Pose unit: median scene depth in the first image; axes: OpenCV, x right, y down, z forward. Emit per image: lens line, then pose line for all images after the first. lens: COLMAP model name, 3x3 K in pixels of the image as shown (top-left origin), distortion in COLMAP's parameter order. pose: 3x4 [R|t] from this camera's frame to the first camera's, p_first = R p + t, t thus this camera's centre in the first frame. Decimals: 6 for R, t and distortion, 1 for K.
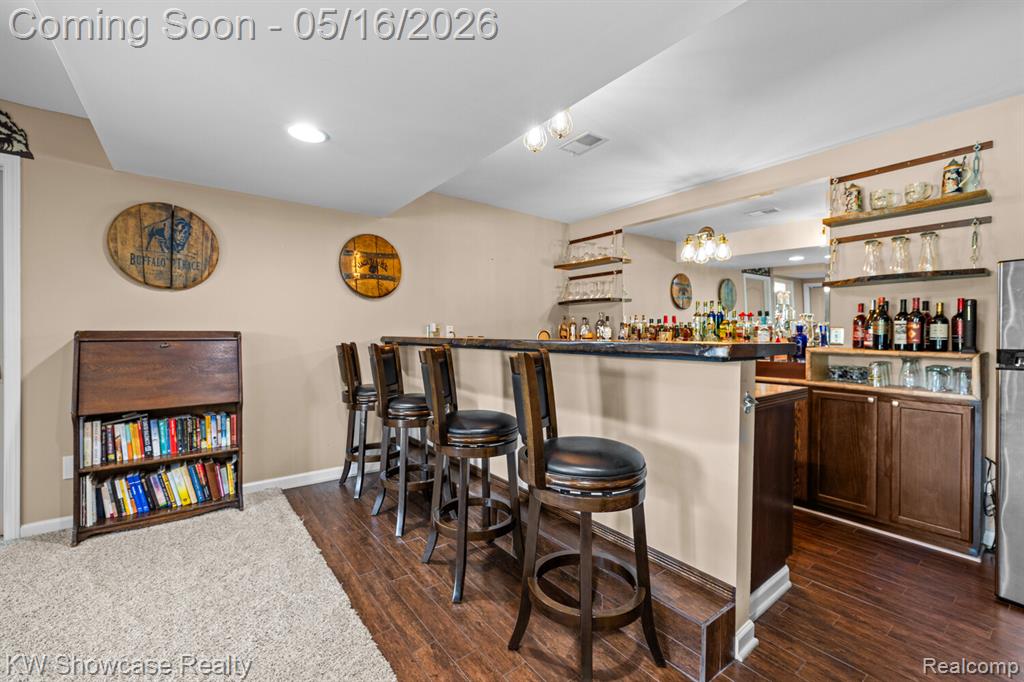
lens RADIAL K [[425.0, 0, 517.8], [0, 425.0, 338.3], [0, 0, 1]] dist [-0.002757, 0.000917]
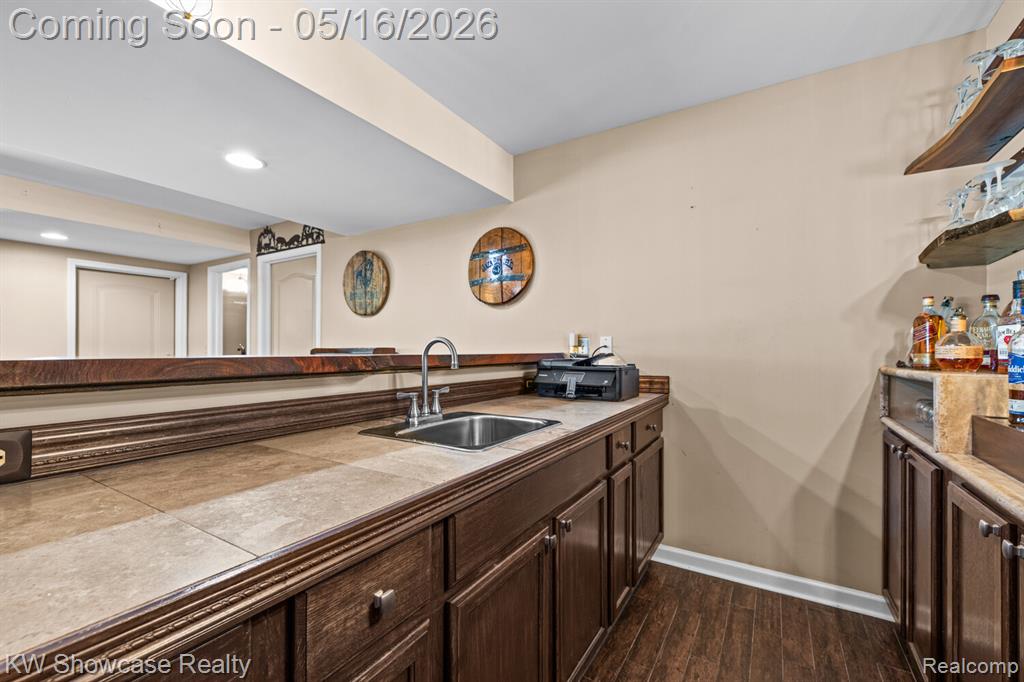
lens RADIAL K [[425.0, 0, 511.1], [0, 425.0, 343.9], [0, 0, 1]] dist [-0.002757, 0.000917]
pose [[0.354721, -0.016591, -0.934825, 0.565182], [-0.008614, 0.999742, -0.021011, -0.005584], [0.934933, 0.015506, 0.354487, 0.981644]]
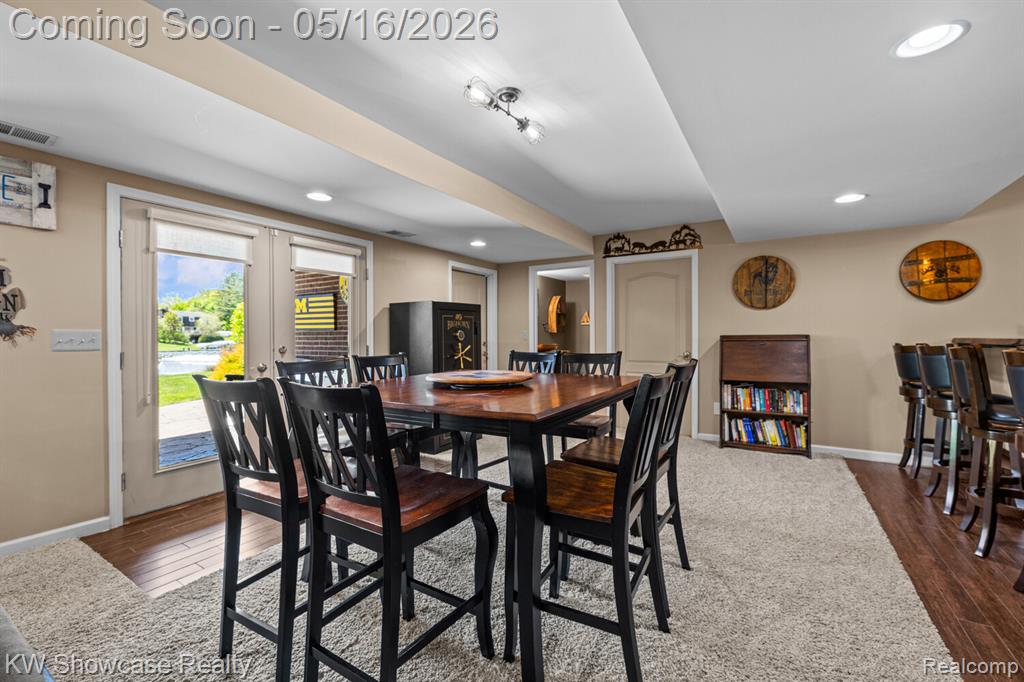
lens RADIAL K [[425.0, 0, 514.1], [0, 425.0, 335.6], [0, 0, 1]] dist [-0.002757, 0.000917]
pose [[0.348084, -0.006373, -0.937442, 0.359360], [-0.003952, 0.999958, -0.008266, 0.002917], [0.937455, 0.006582, 0.348044, -0.455162]]
